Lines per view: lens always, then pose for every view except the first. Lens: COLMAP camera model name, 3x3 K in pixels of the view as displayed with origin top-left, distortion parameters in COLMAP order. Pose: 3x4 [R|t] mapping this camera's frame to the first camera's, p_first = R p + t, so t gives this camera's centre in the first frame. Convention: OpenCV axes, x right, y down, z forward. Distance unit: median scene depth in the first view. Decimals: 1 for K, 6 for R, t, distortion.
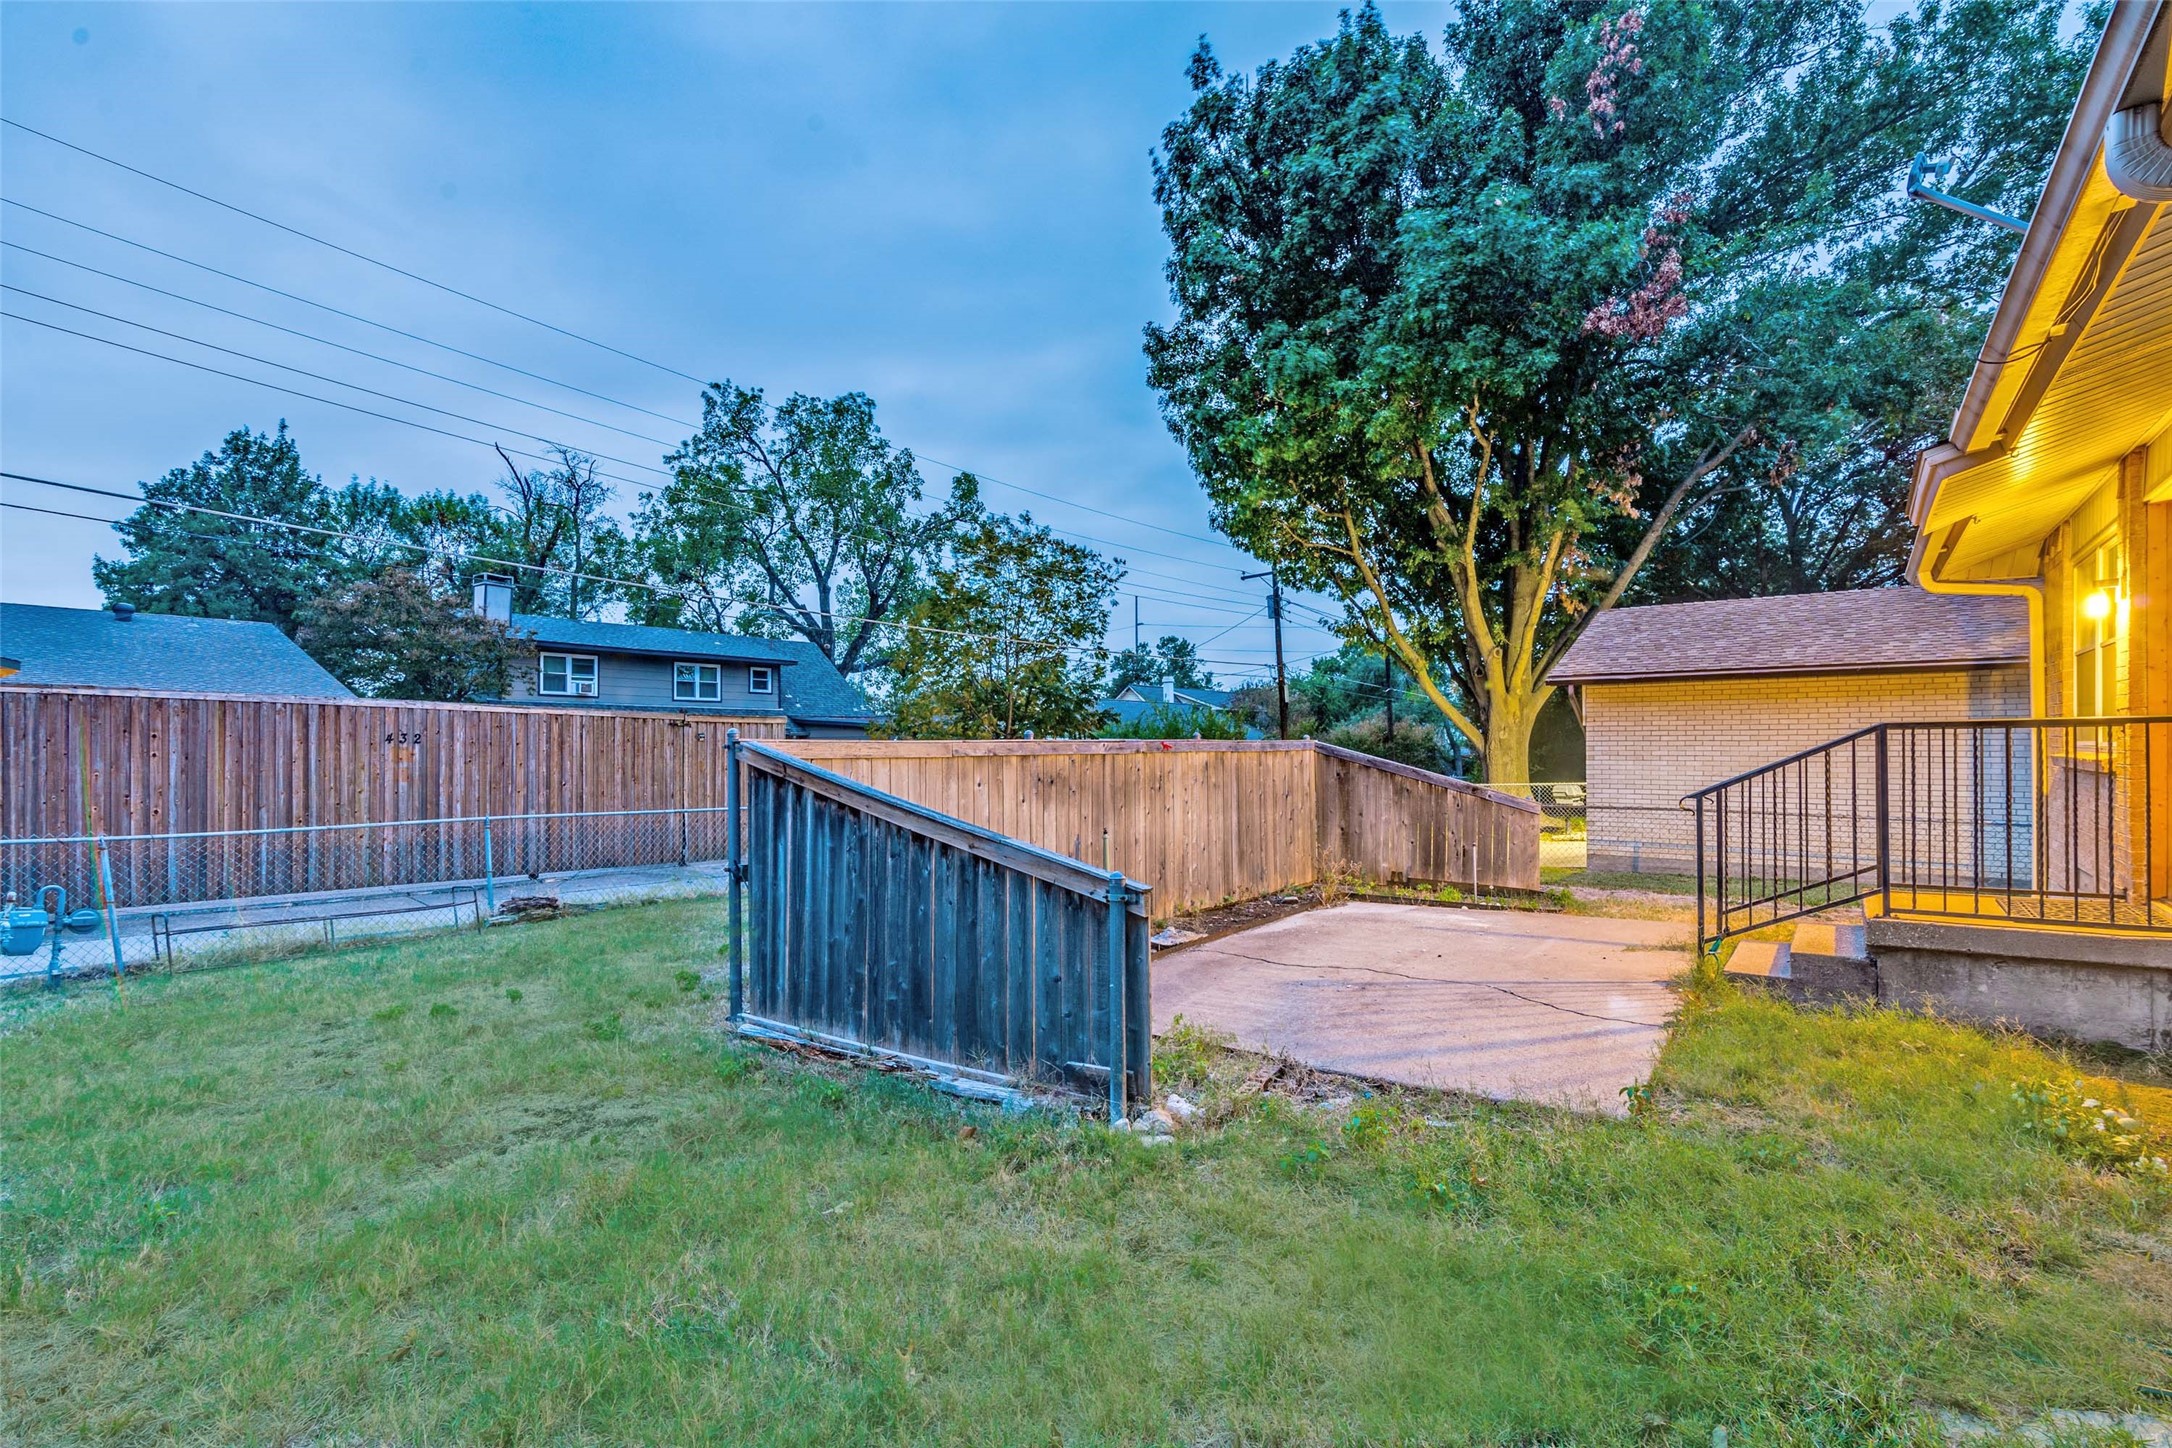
lens RADIAL K [[1036.1, 0, 1094.8], [0, 1036.1, 747.8], [0, 0, 1]] dist [-0.001224, -0.000254]
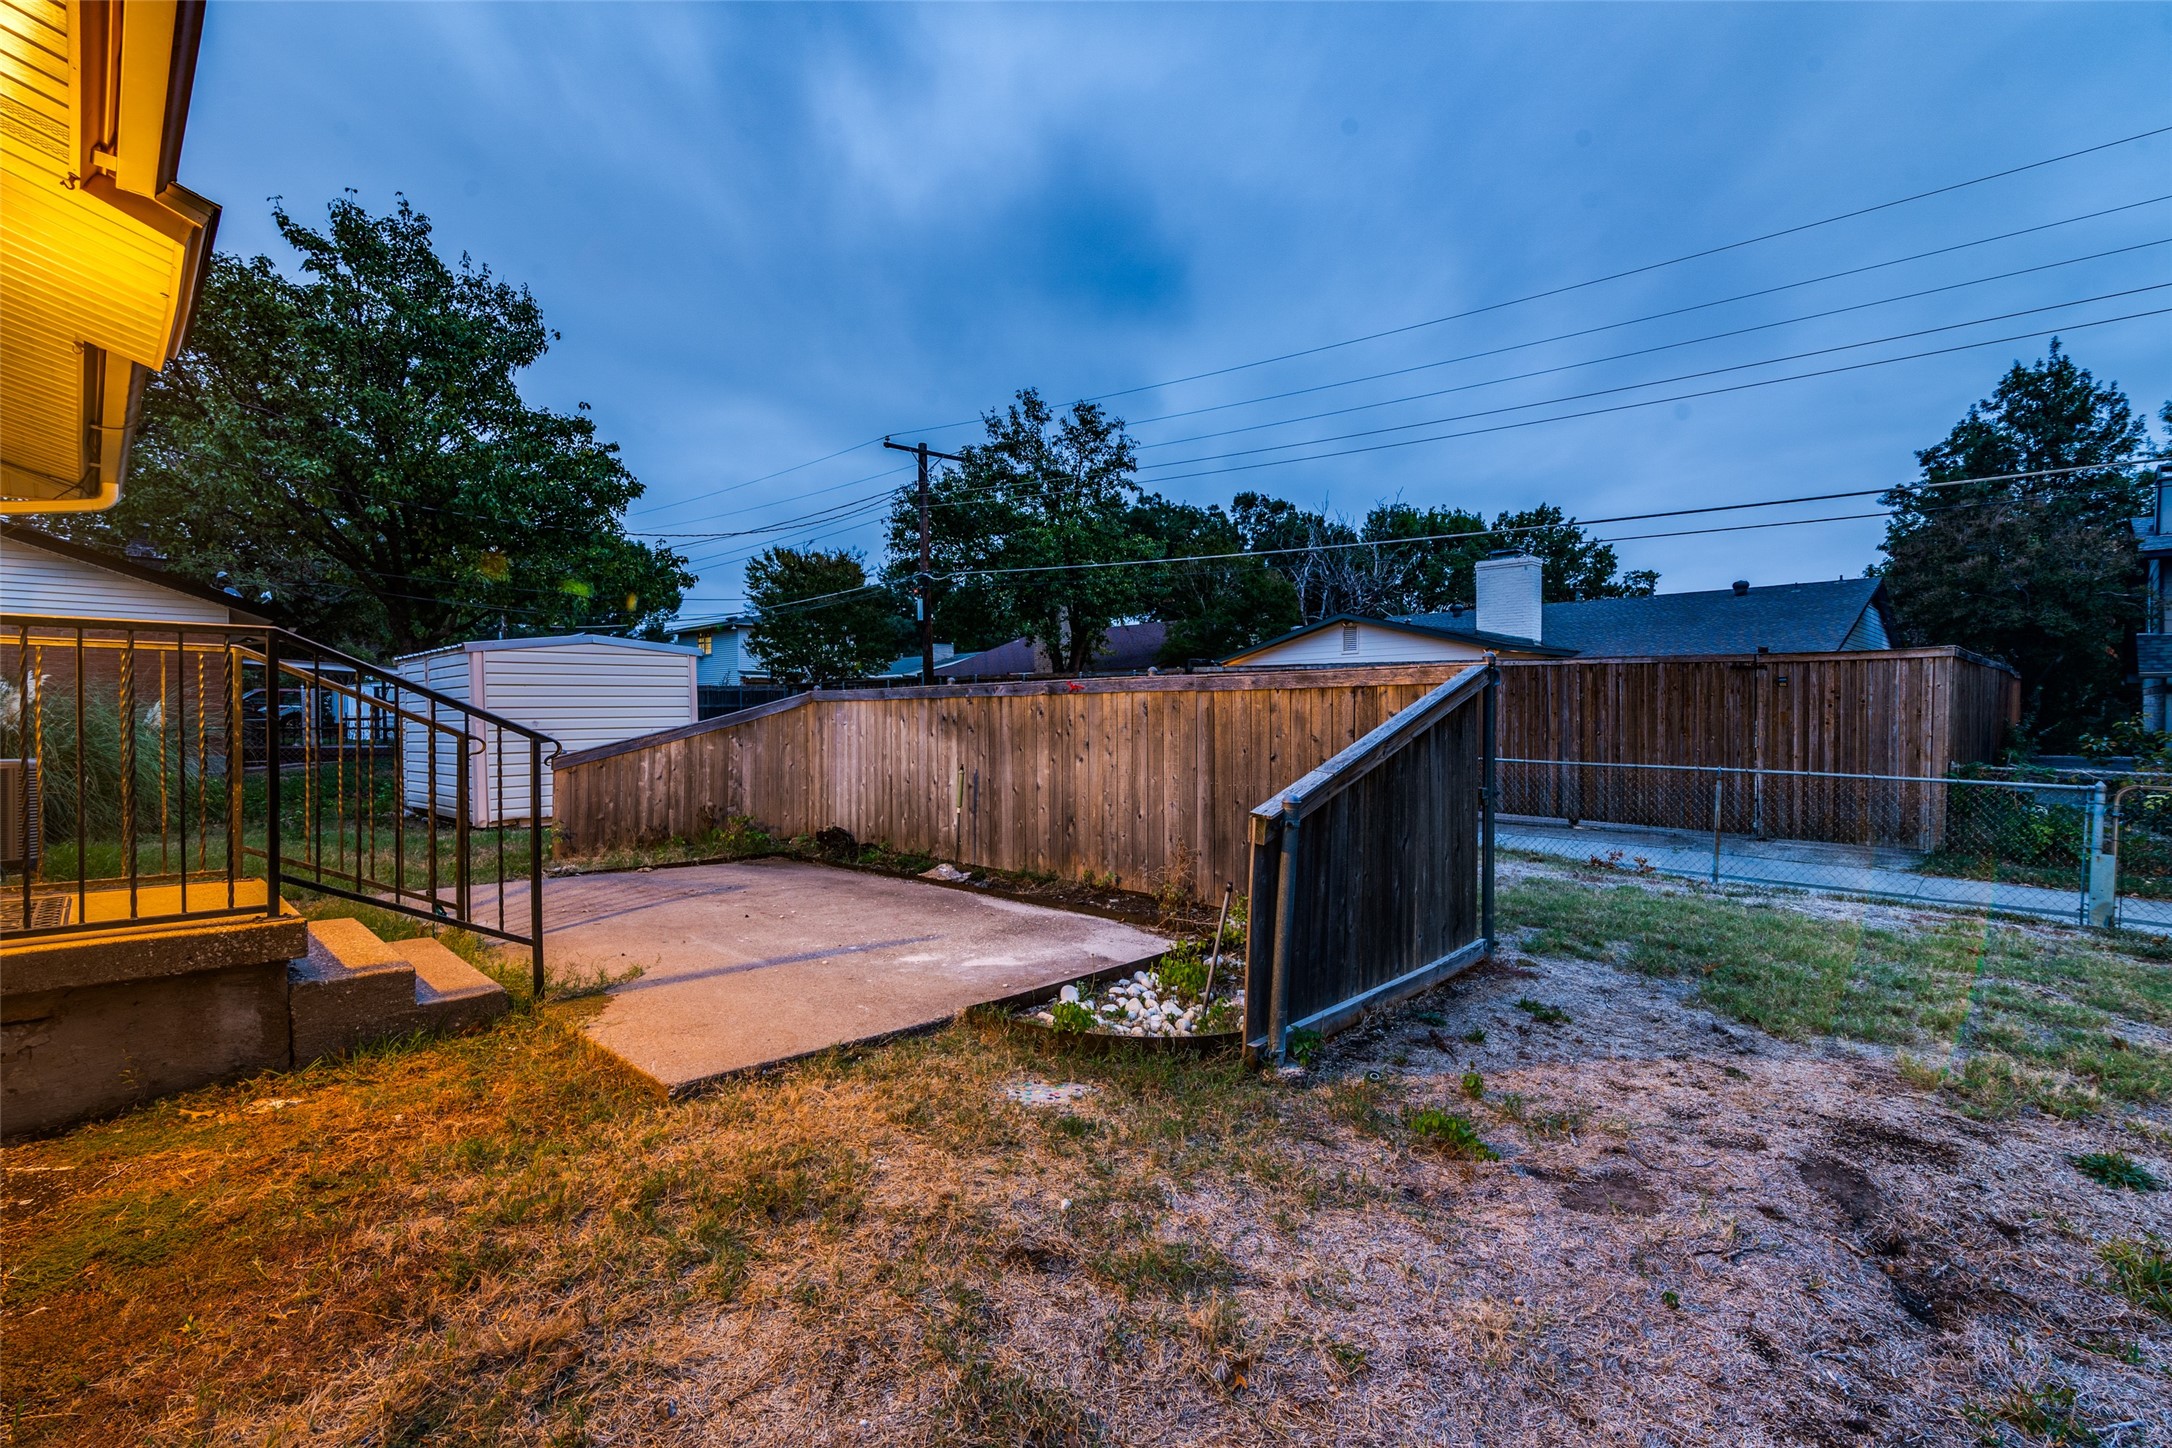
lens RADIAL K [[1036.1, 0, 1094.8], [0, 1036.1, 747.8], [0, 0, 1]] dist [-0.001224, -0.000254]
pose [[-0.188812, 0.035210, -0.981382, 0.566059], [0.004037, 0.999376, 0.035079, 0.011834], [0.982005, 0.002662, -0.188836, 0.717066]]
